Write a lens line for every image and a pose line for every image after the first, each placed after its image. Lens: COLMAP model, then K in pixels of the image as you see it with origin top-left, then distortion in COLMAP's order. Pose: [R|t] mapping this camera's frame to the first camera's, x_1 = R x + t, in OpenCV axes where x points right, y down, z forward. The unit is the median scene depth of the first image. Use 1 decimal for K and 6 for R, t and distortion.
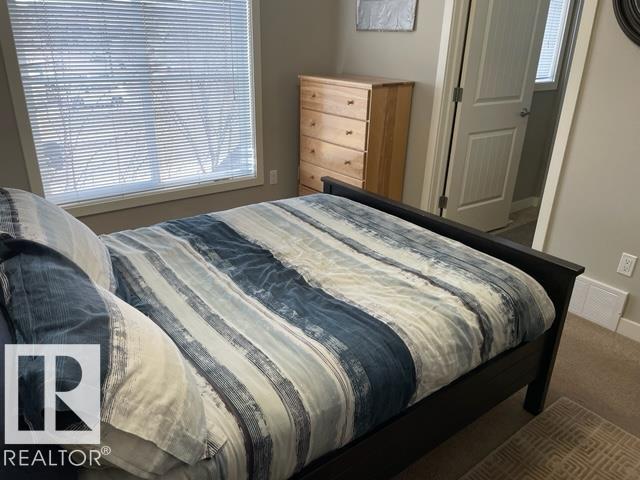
lens RADIAL K [[485.4, 0, 318.9], [0, 485.4, 239.3], [0, 0, 1]] dist [0.055108, -0.069620]
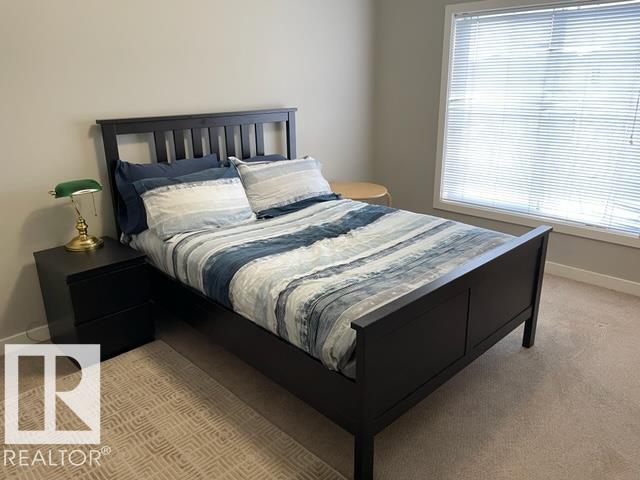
lens RADIAL K [[485.4, 0, 319.3], [0, 485.4, 240.5], [0, 0, 1]] dist [0.055108, -0.069620]
pose [[0.102203, 0.287790, -0.952224, 0.988488], [-0.361180, 0.902648, 0.234041, -0.195998], [0.926878, 0.320005, 0.196198, 0.530124]]
